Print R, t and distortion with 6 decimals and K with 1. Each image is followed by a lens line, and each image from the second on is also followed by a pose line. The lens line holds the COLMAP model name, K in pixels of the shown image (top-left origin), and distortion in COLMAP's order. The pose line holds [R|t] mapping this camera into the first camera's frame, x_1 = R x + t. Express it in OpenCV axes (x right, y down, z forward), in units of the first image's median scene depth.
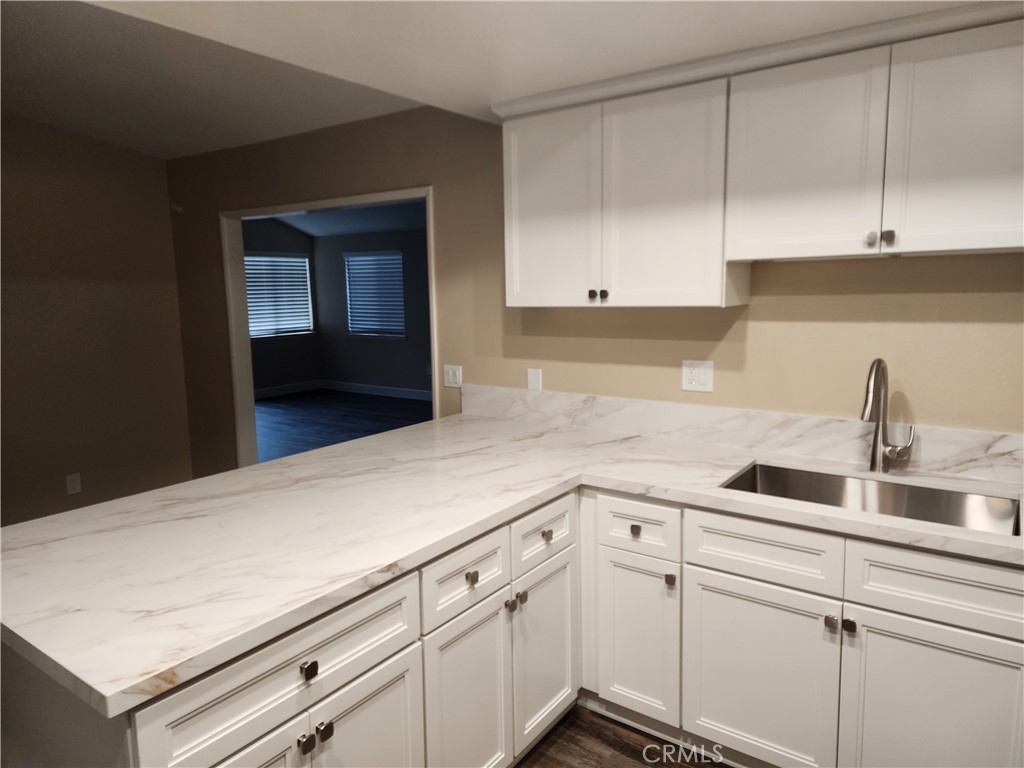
lens RADIAL K [[679.9, 0, 509.1], [0, 679.9, 372.5], [0, 0, 1]] dist [0.109045, -0.103283]
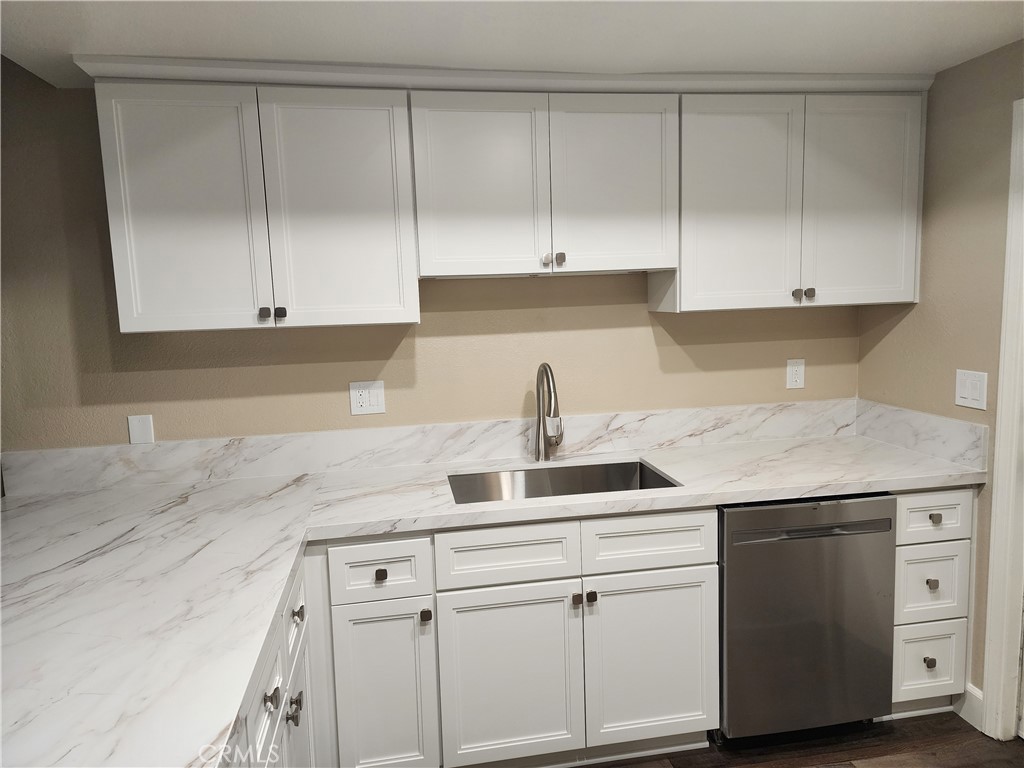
lens RADIAL K [[685.4, 0, 511.4], [0, 685.4, 369.3], [0, 0, 1]] dist [0.075531, -0.069530]
pose [[0.691970, -0.081776, 0.717280, -0.290616], [0.109852, 0.993921, 0.007340, -0.021203], [-0.713520, 0.073716, 0.696746, 0.213307]]
